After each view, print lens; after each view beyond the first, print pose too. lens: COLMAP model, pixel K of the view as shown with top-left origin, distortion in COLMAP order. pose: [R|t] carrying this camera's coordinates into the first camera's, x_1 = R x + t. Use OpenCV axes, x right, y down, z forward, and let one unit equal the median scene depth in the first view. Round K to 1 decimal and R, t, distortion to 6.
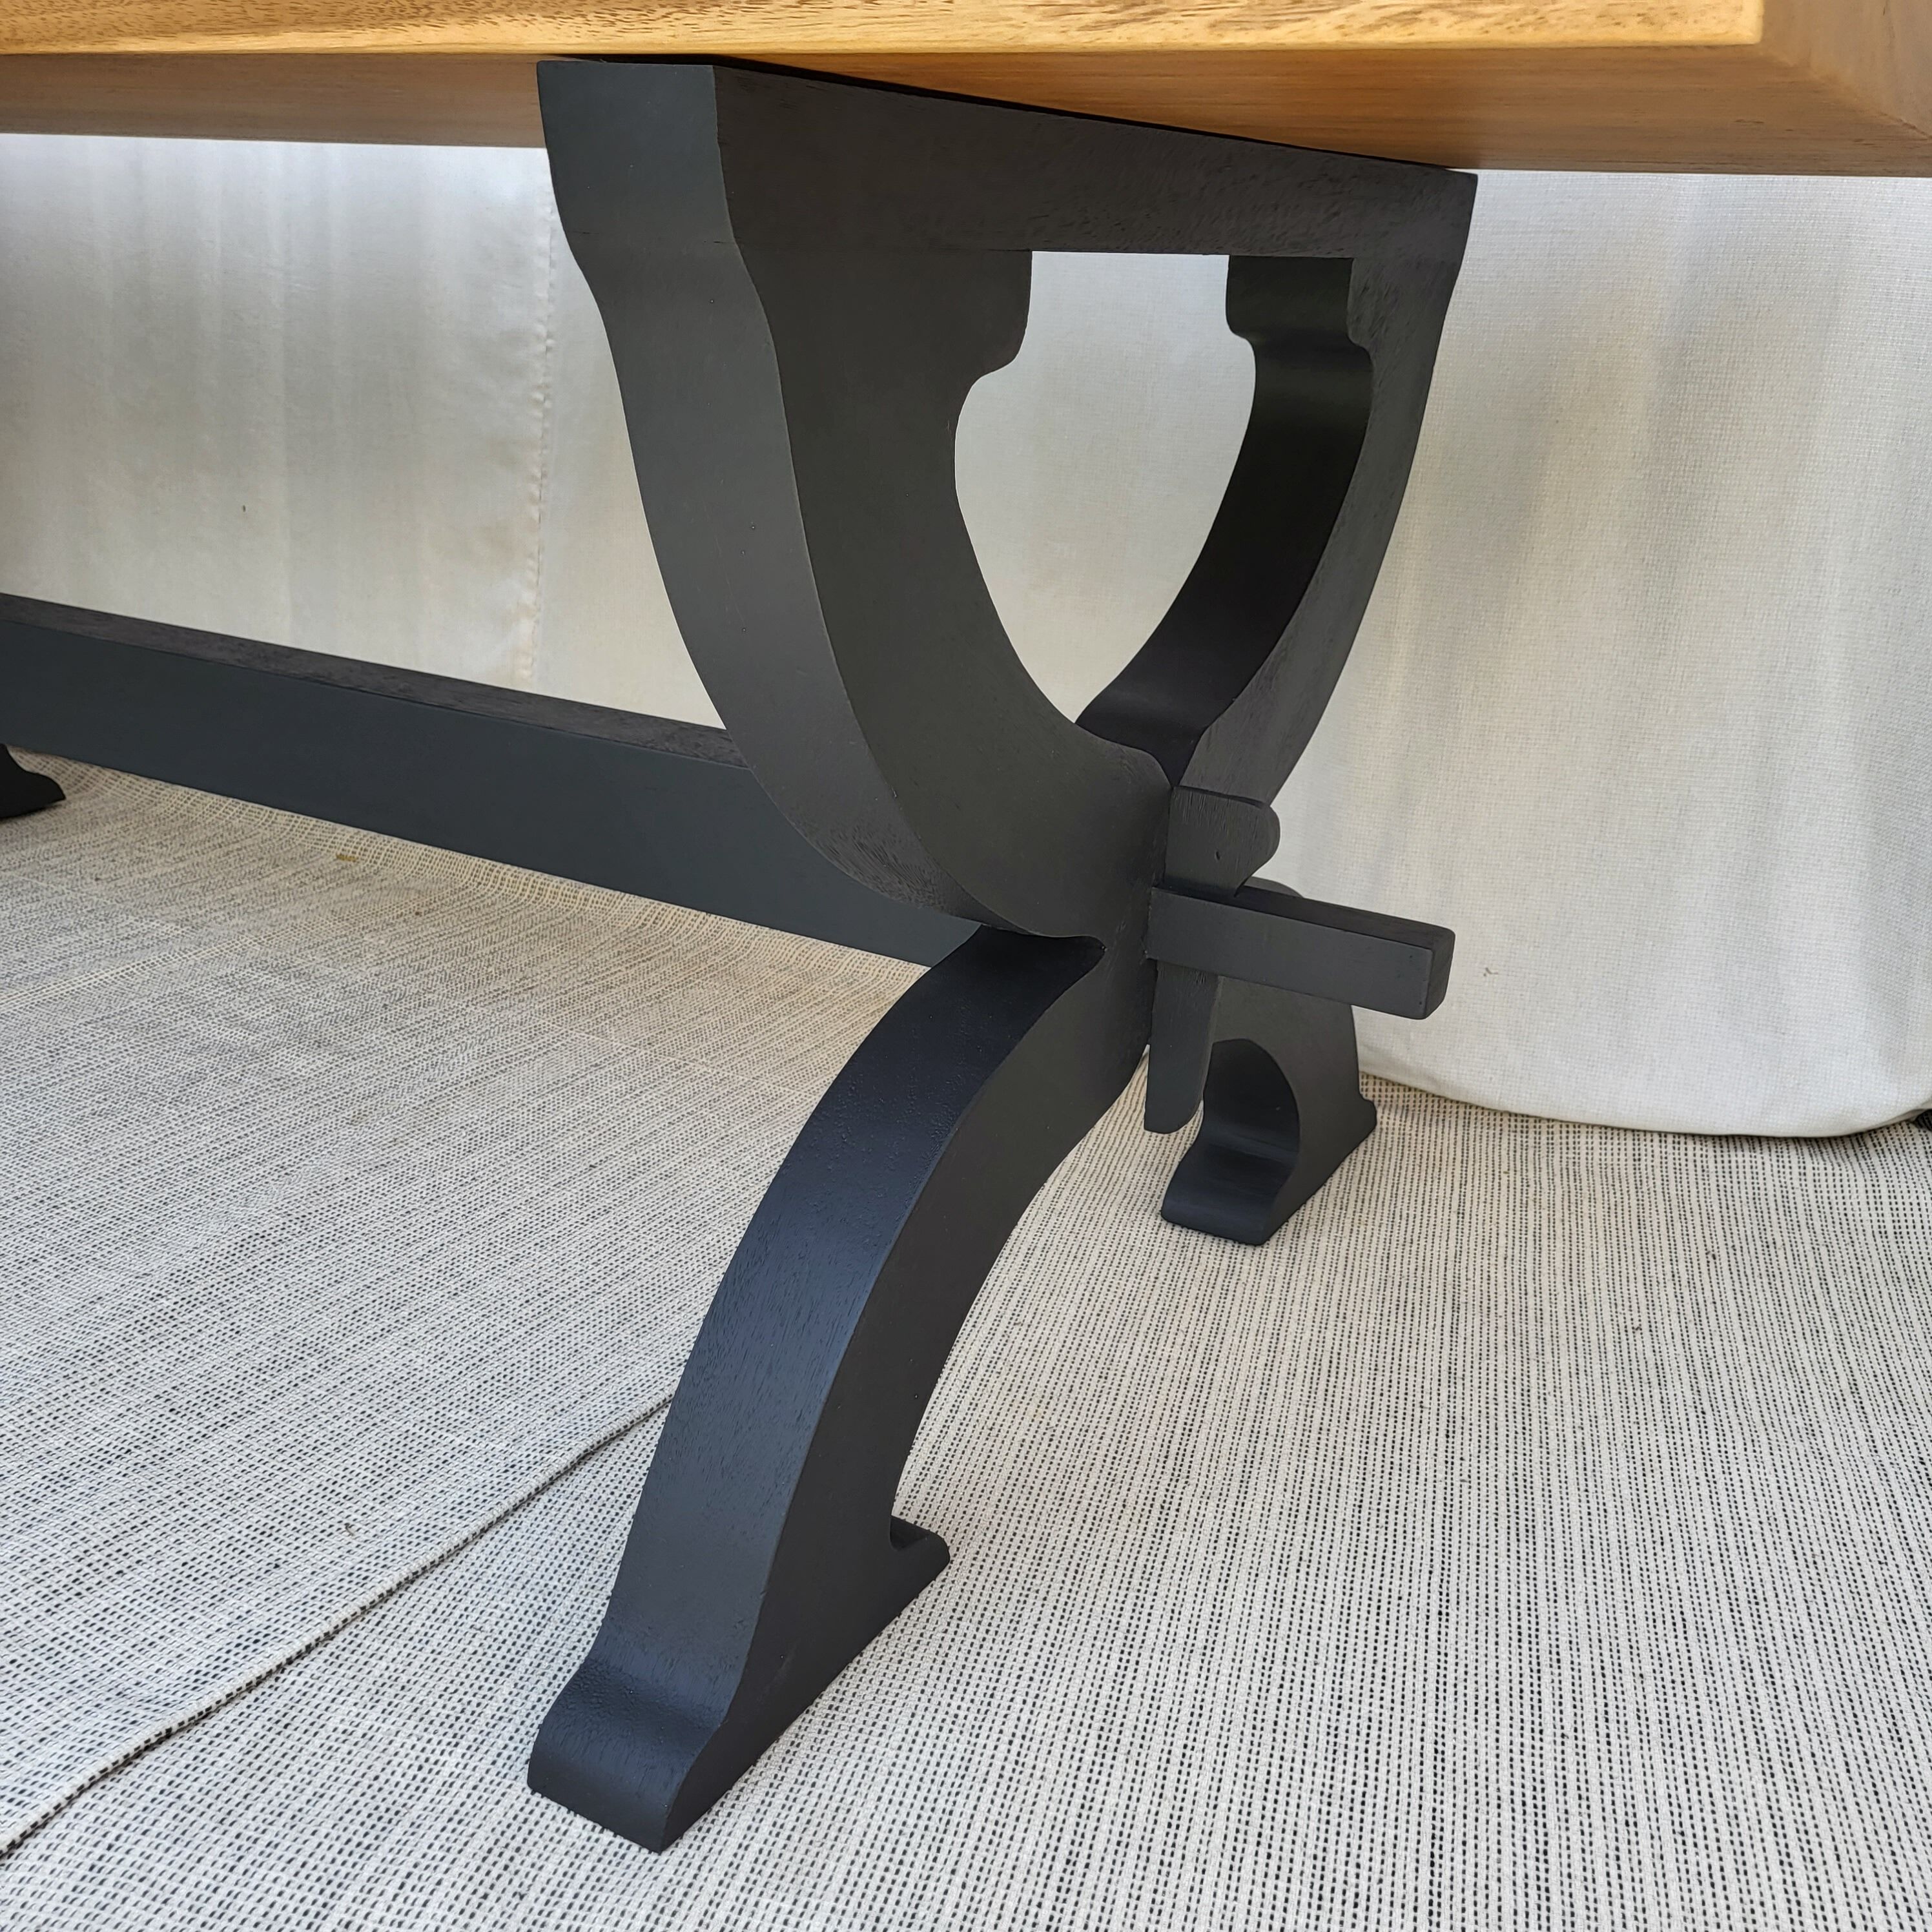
lens RADIAL K [[1977.9, 0, 978.7], [0, 1977.9, 993.4], [0, 0, 1]] dist [0.033550, 0.000000]
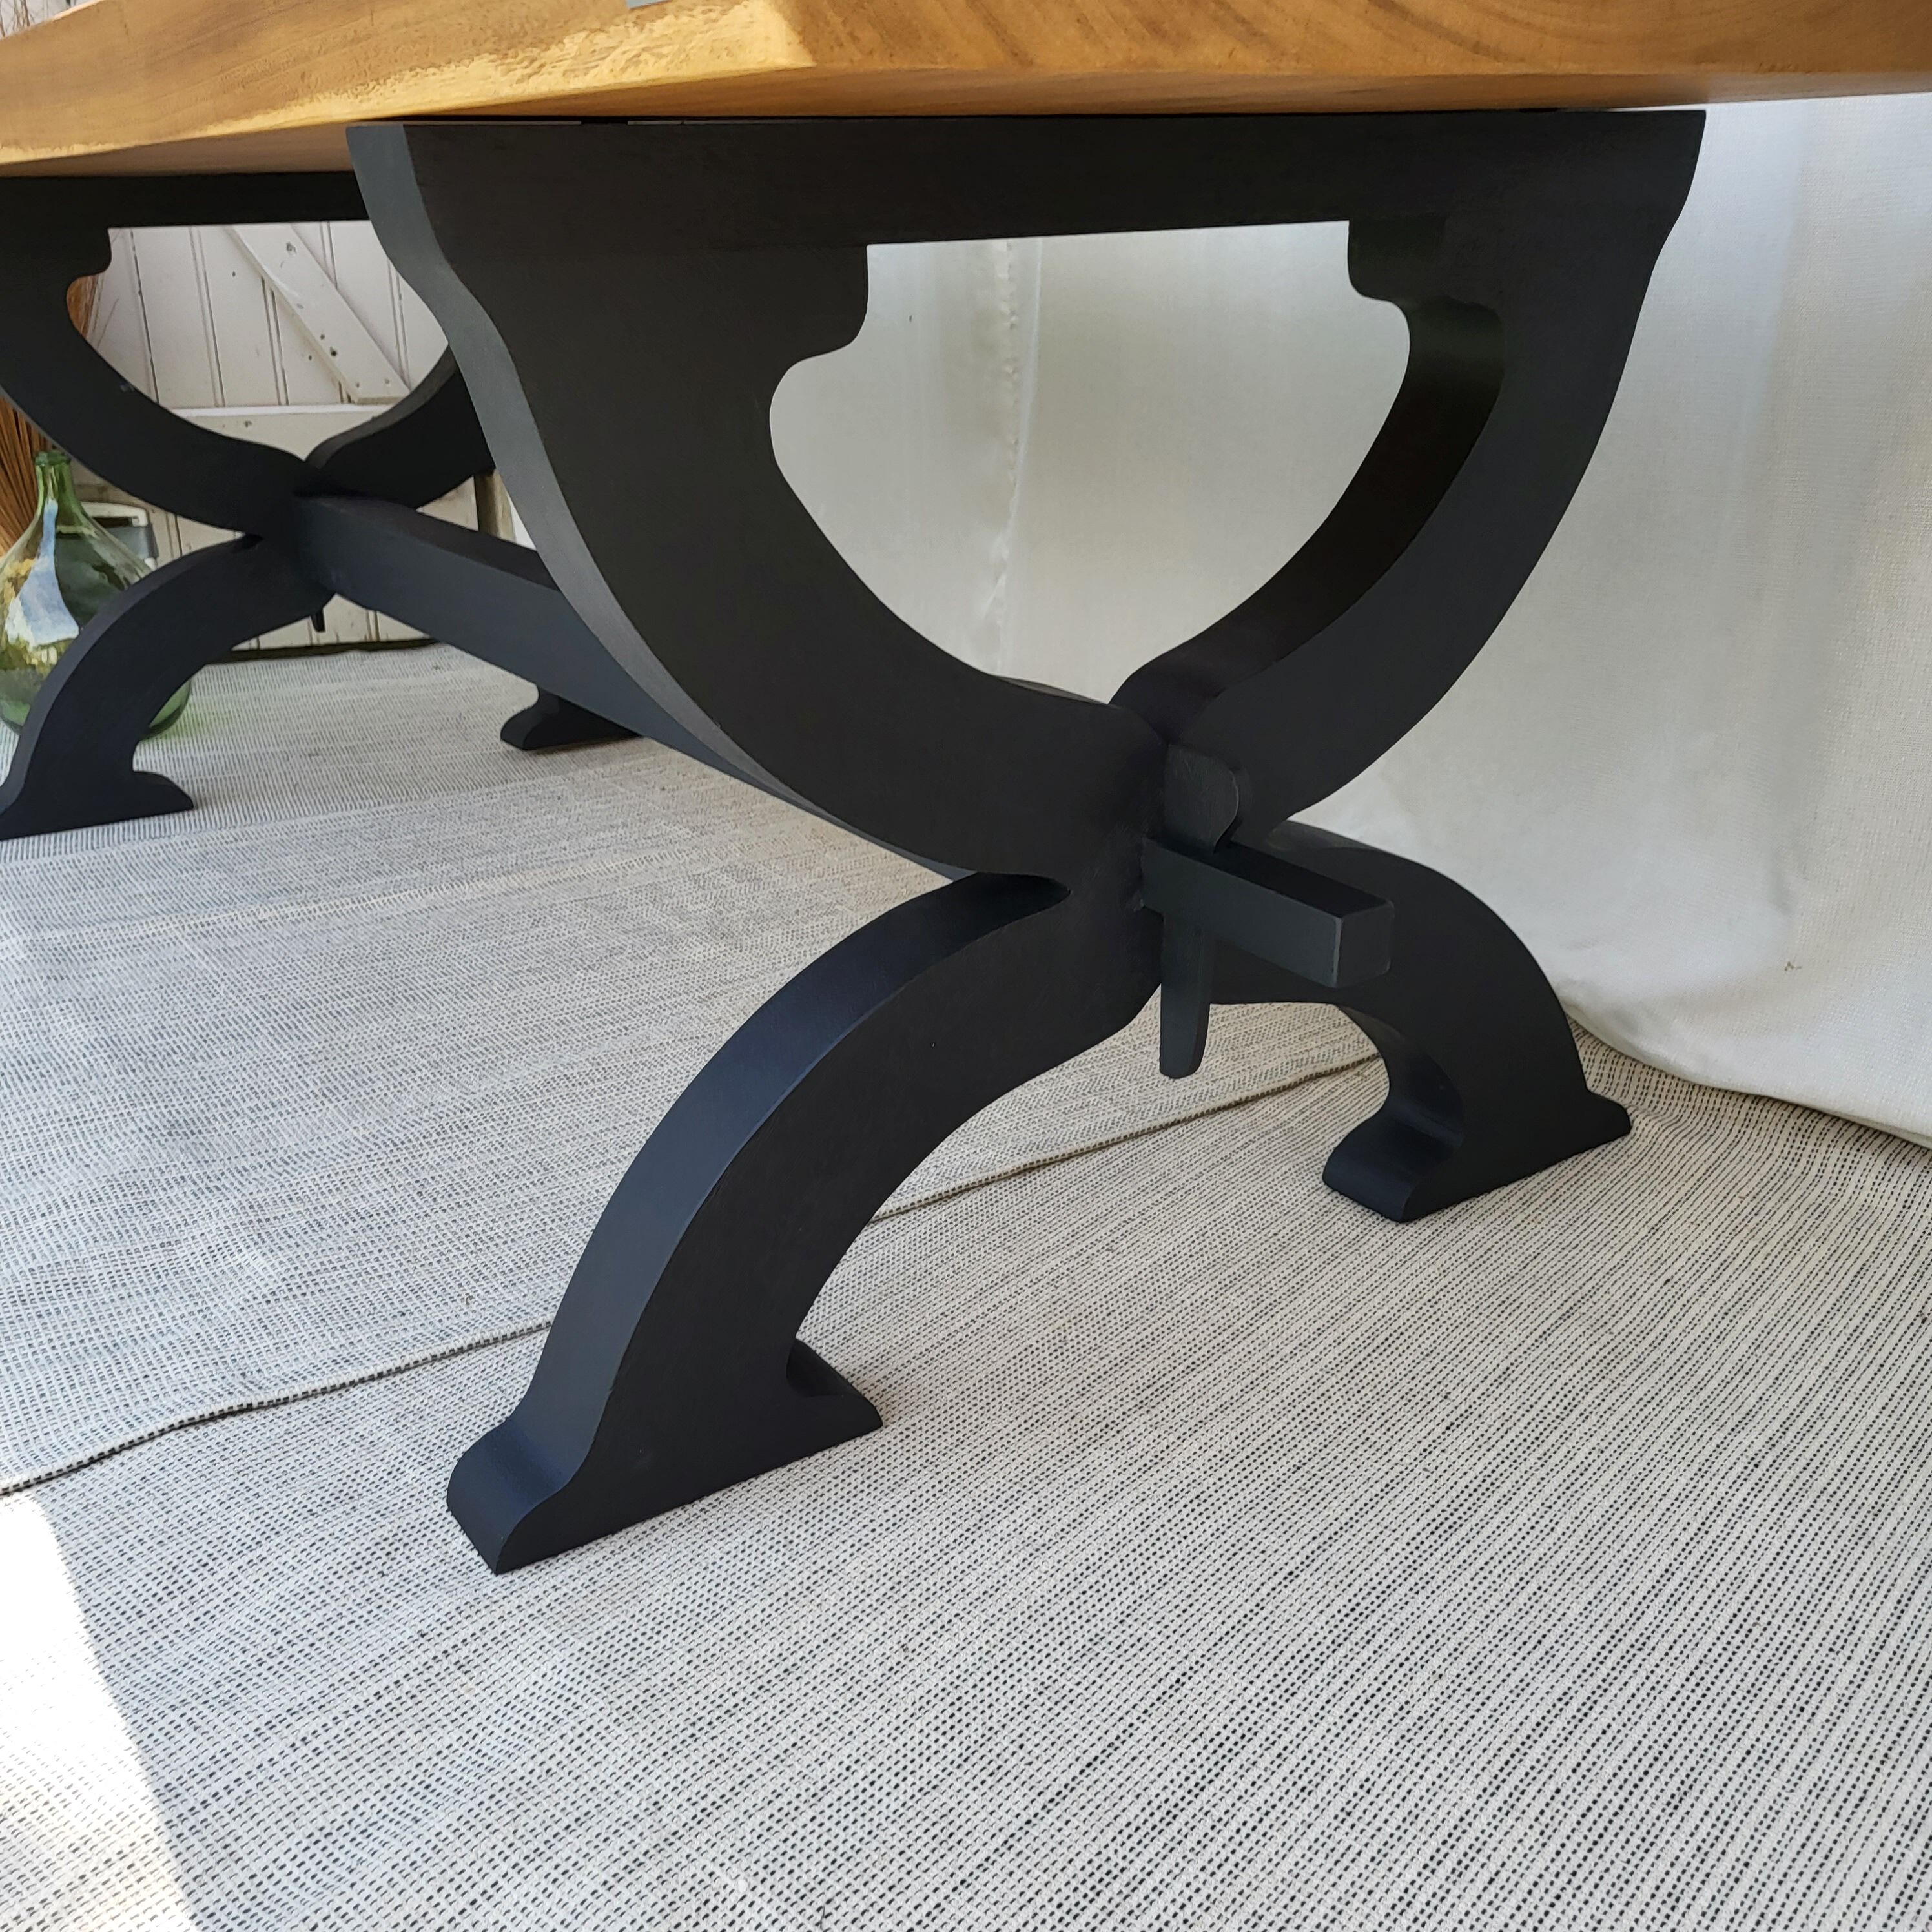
lens RADIAL K [[1977.9, 0, 940.6], [0, 1977.9, 989.3], [0, 0, 1]] dist [0.033550, 0.000000]
pose [[0.891439, 0.111354, -0.439246, 0.475629], [-0.104737, 0.993721, 0.039358, -0.004145], [0.440871, 0.010920, 0.897504, 0.013119]]
